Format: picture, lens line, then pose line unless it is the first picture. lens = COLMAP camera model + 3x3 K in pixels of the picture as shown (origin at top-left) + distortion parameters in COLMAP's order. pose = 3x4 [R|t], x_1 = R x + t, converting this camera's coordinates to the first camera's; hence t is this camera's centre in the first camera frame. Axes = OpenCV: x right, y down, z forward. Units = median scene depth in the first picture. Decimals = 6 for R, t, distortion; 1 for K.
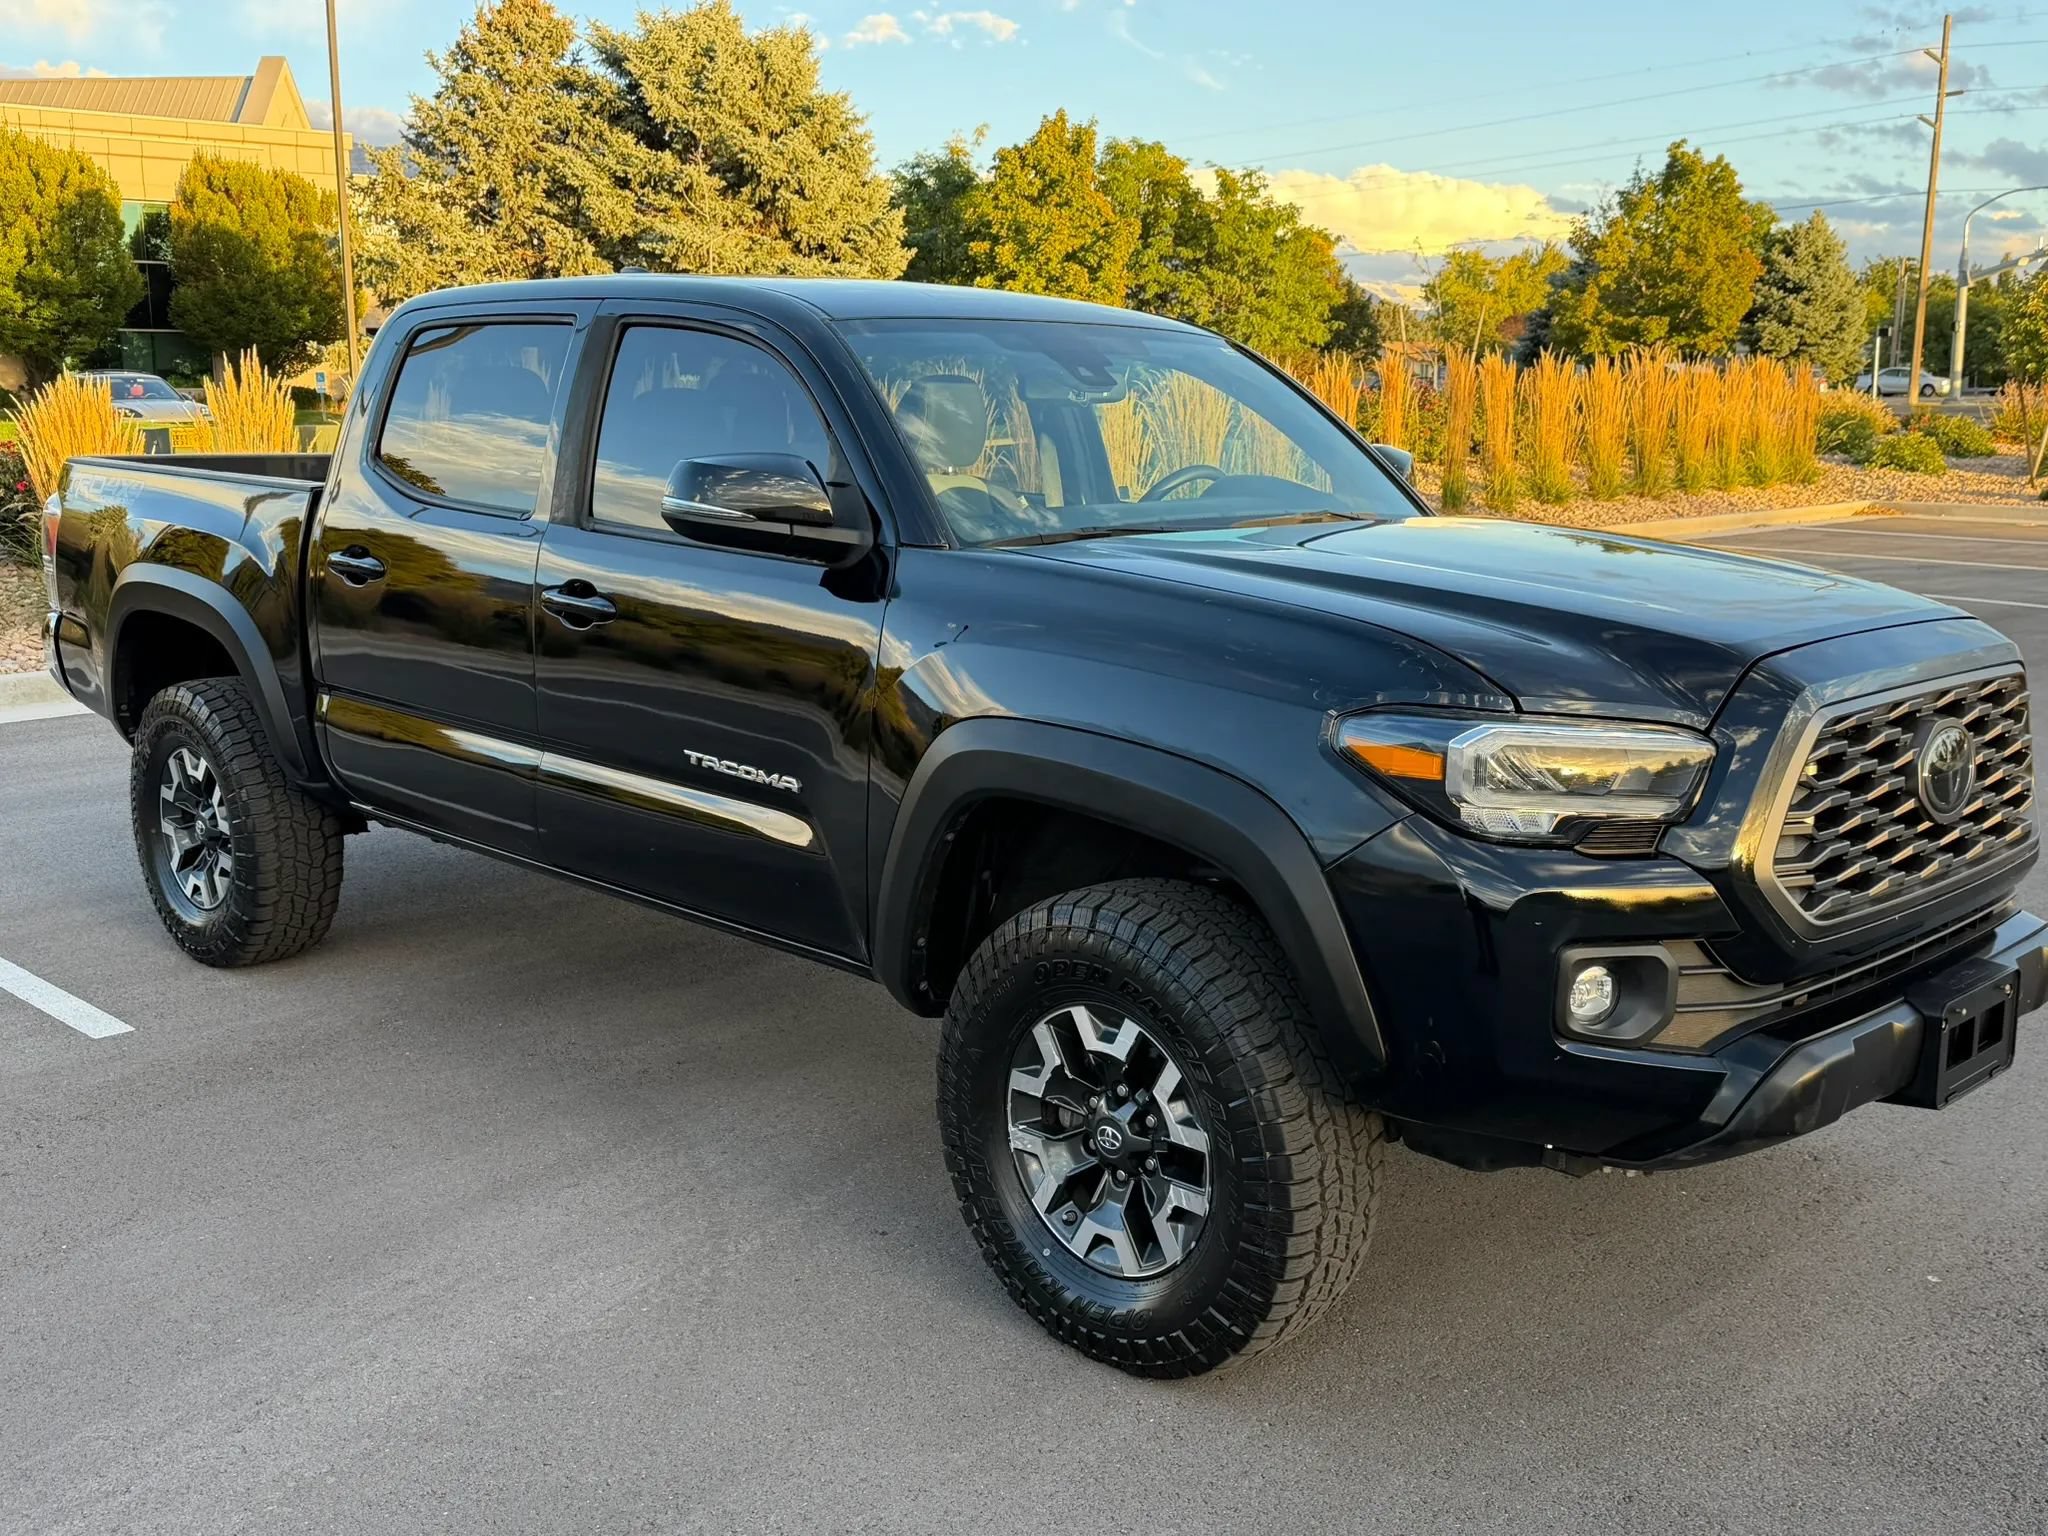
lens RADIAL K [[2007.8, 0, 1037.4], [0, 2007.8, 782.0], [0, 0, 1]] dist [0.200706, -0.437276]
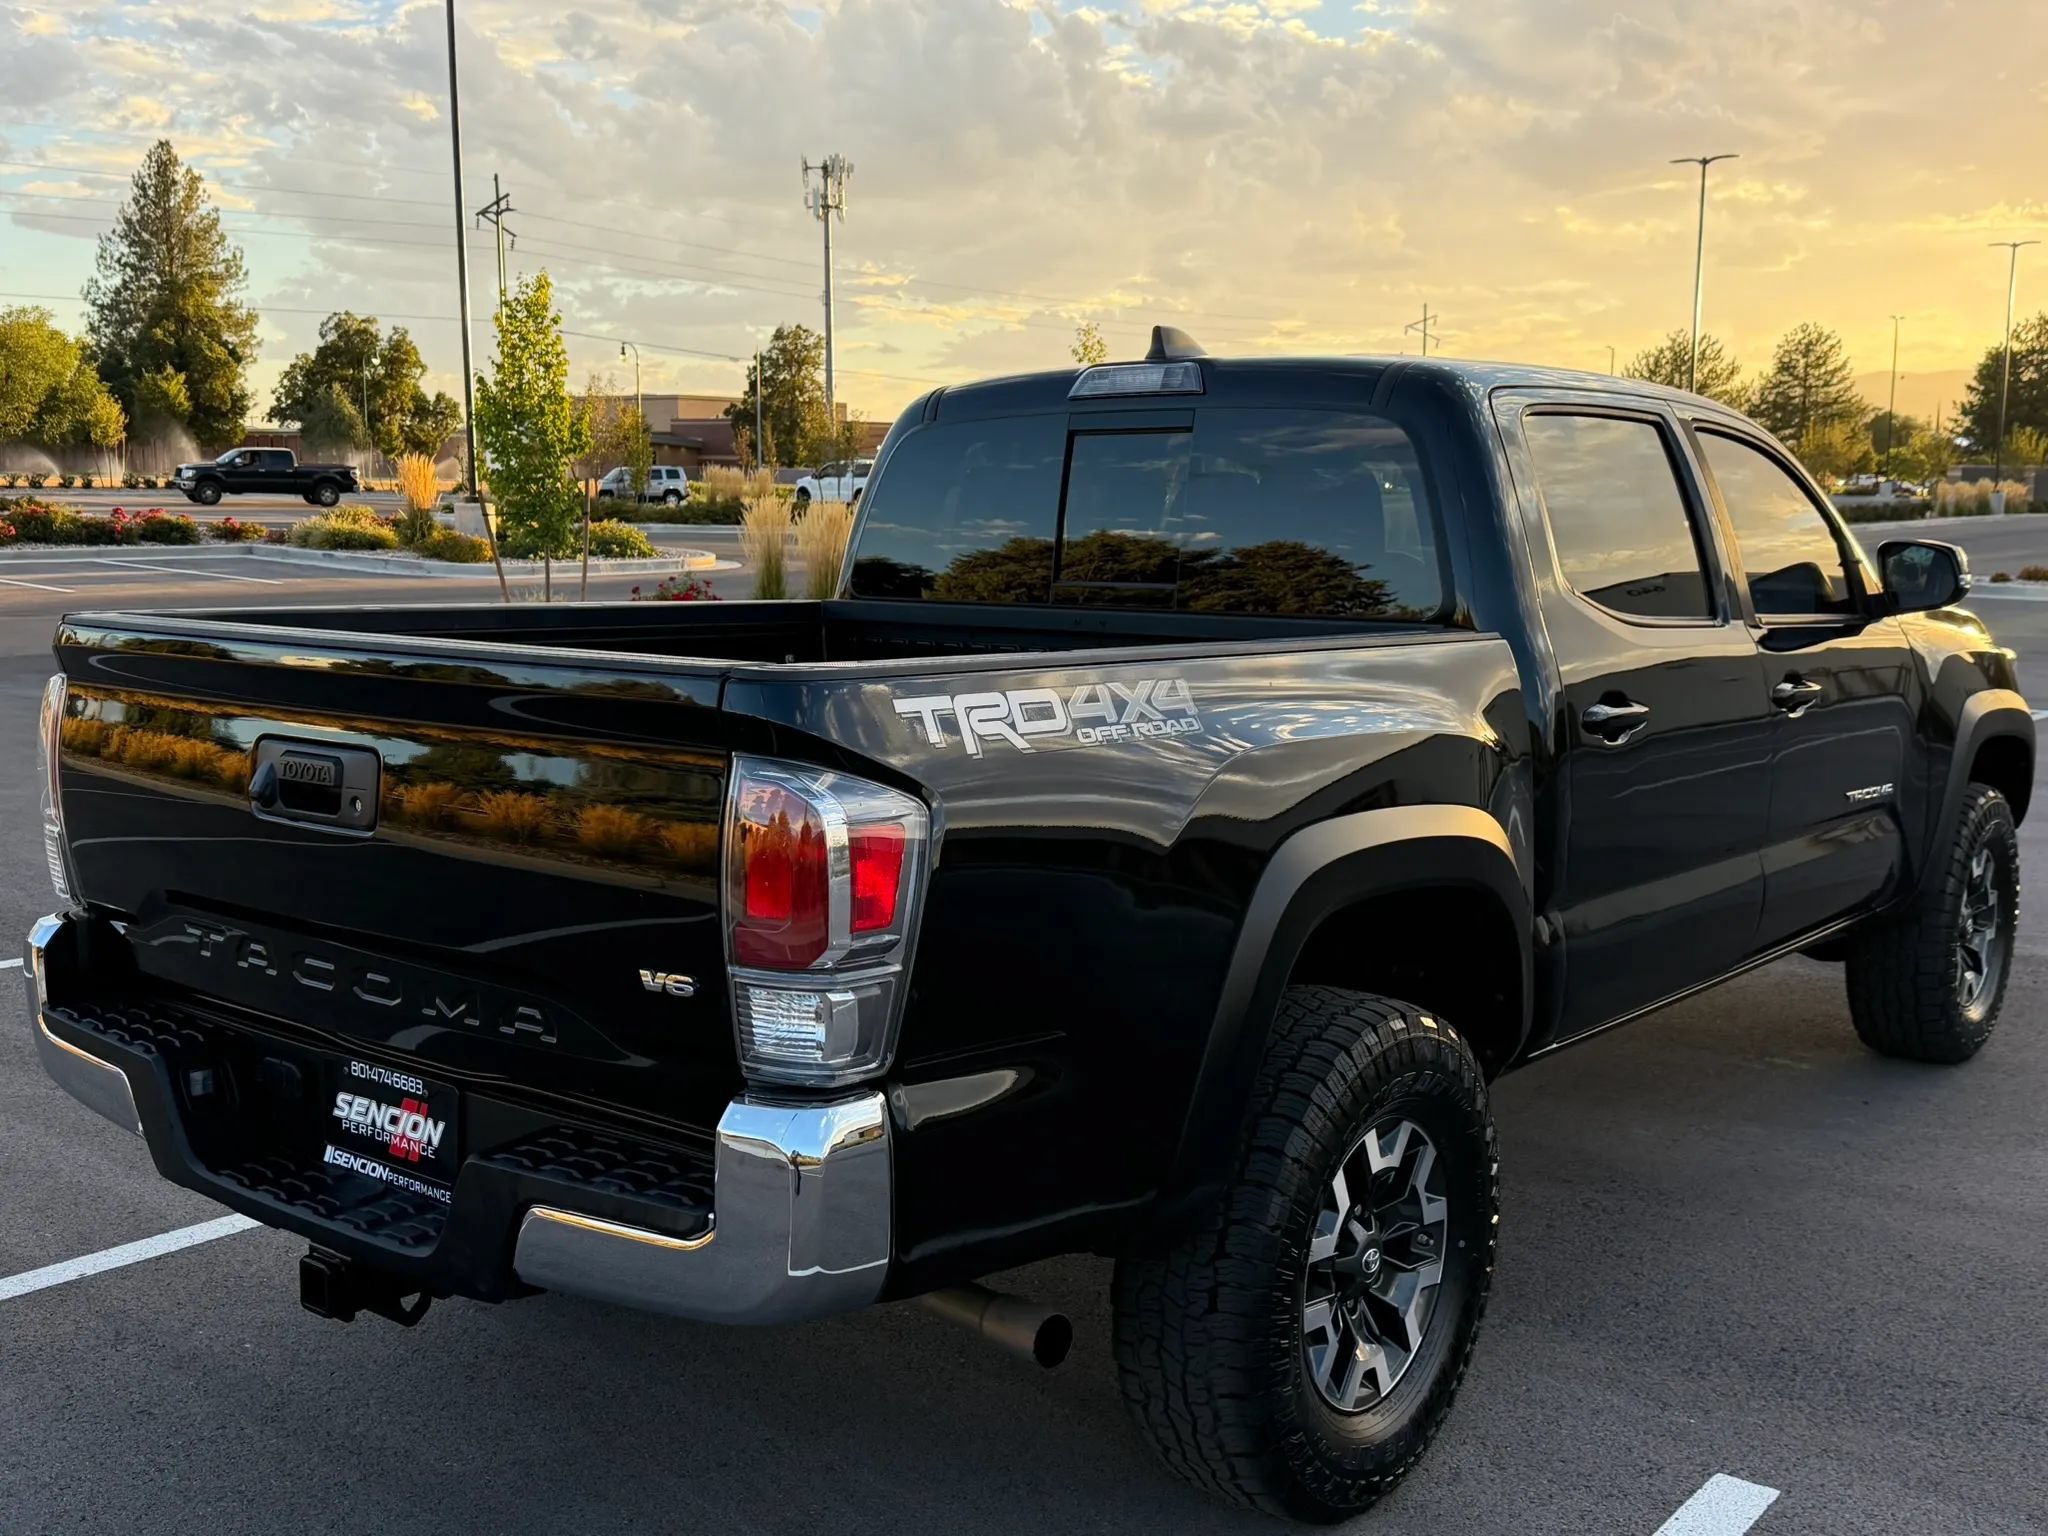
lens RADIAL K [[2007.8, 0, 1037.4], [0, 2007.8, 782.0], [0, 0, 1]] dist [0.200706, -0.437276]
pose [[-0.099783, -0.142851, 0.984701, -0.134755], [0.177005, 0.971307, 0.158844, -0.030447], [-0.979139, 0.190147, -0.071635, 0.159761]]
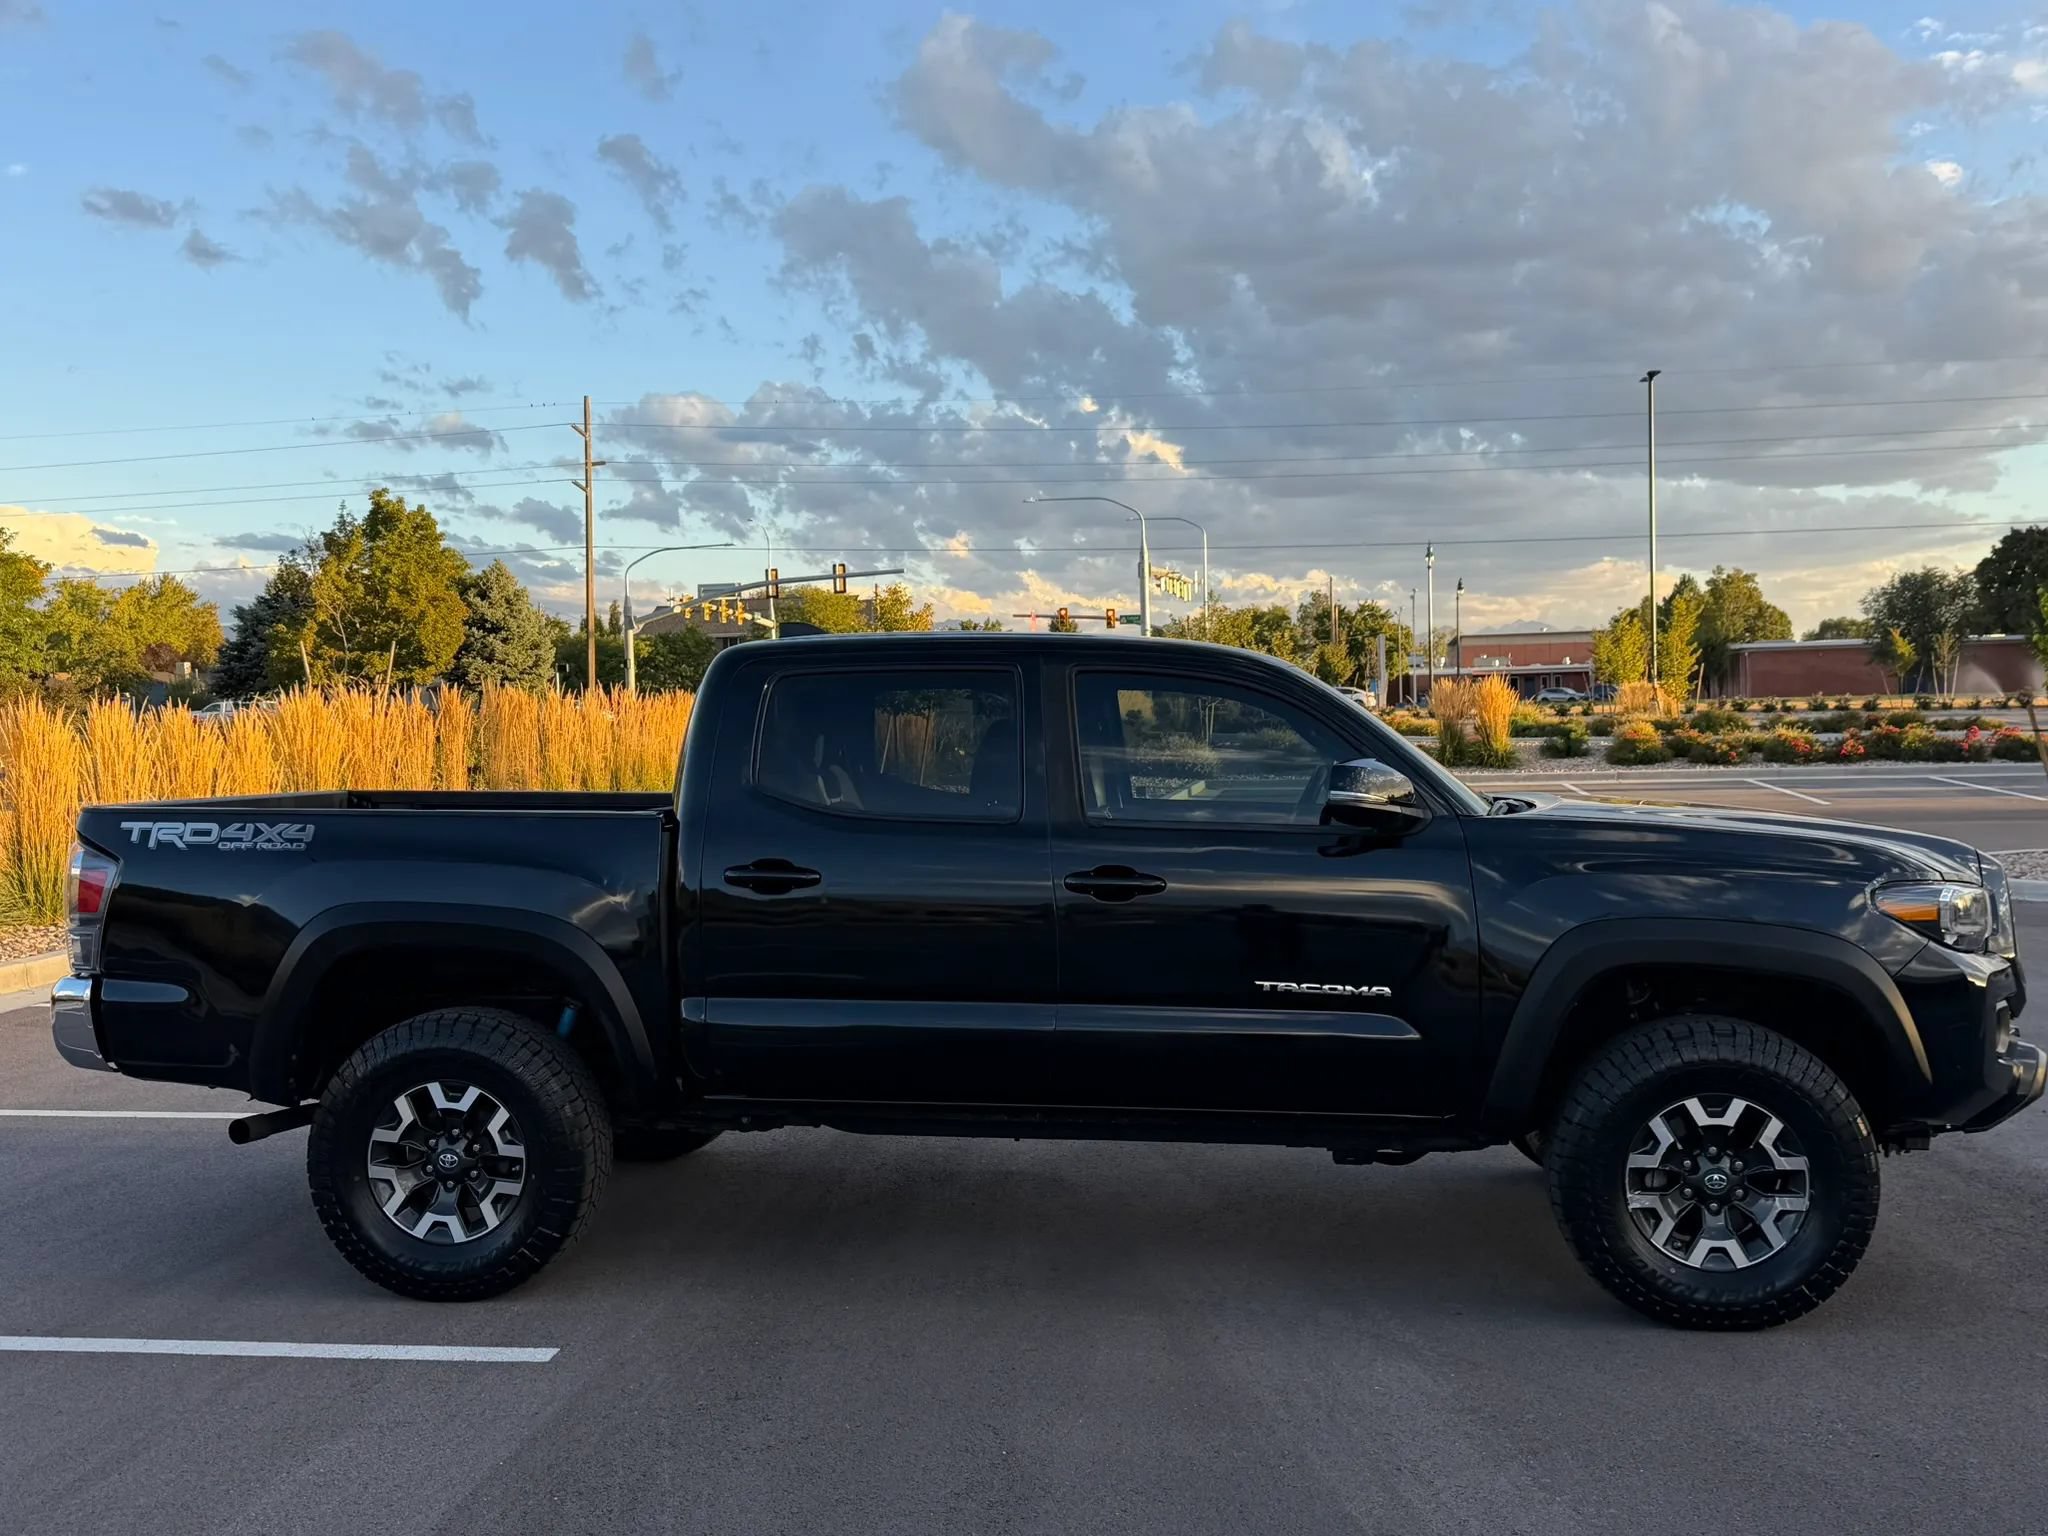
lens RADIAL K [[2007.8, 0, 1037.4], [0, 2007.8, 782.0], [0, 0, 1]] dist [0.200706, -0.437276]
pose [[0.791093, -0.033679, 0.610767, -0.113442], [0.130106, 0.984900, -0.114210, -0.001242], [-0.597699, 0.169816, 0.783530, 0.002078]]
